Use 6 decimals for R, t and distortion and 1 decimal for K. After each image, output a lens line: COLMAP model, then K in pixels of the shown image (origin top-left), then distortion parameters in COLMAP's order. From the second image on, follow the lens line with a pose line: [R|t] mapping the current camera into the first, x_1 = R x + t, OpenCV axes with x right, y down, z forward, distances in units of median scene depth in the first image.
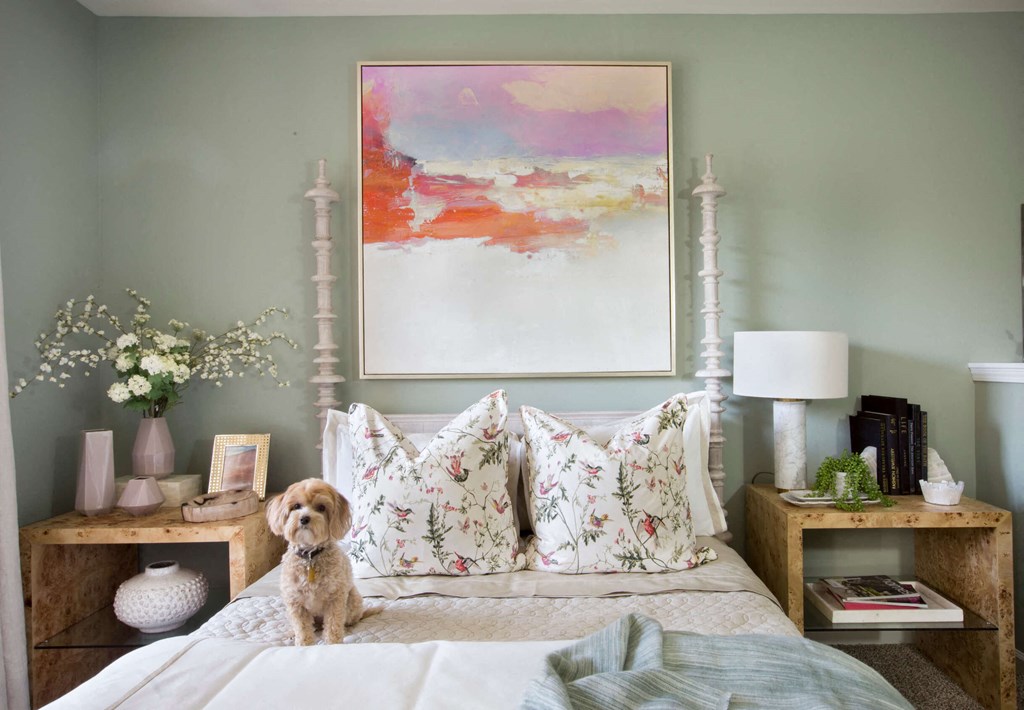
lens RADIAL K [[659.7, 0, 507.6], [0, 659.7, 357.1], [0, 0, 1]] dist [-0.038152, 0.030159]
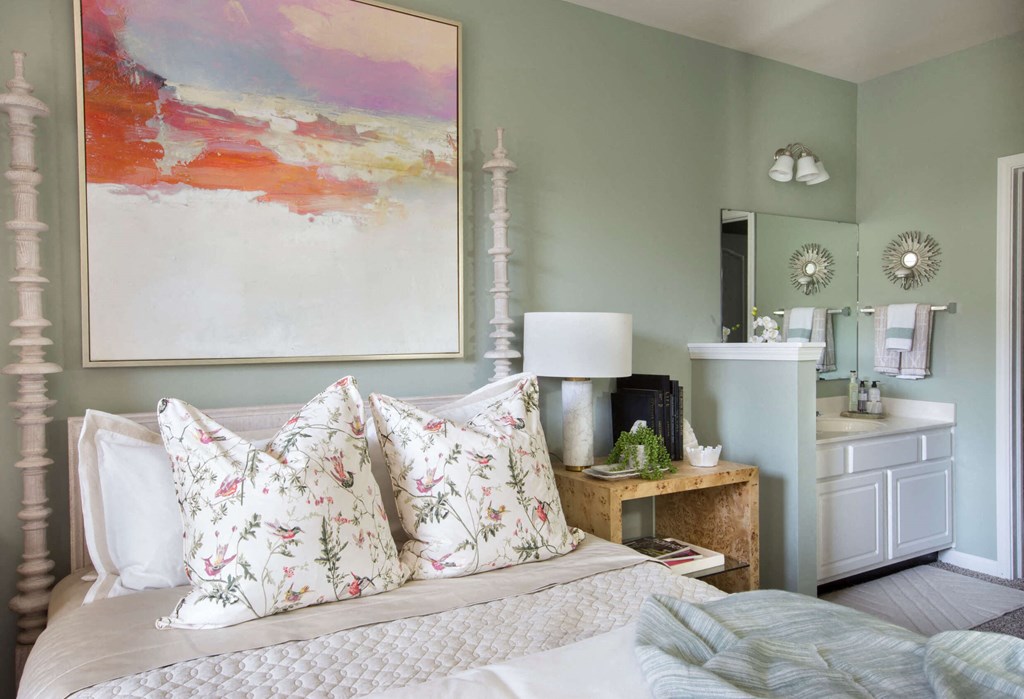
lens RADIAL K [[716.7, 0, 517.9], [0, 716.7, 353.0], [0, 0, 1]] dist [-0.030516, 0.044102]
pose [[0.862943, -0.010123, 0.505199, -0.226866], [0.000681, 0.999822, 0.018871, 0.002447], [-0.505300, -0.015941, 0.862796, 0.078332]]
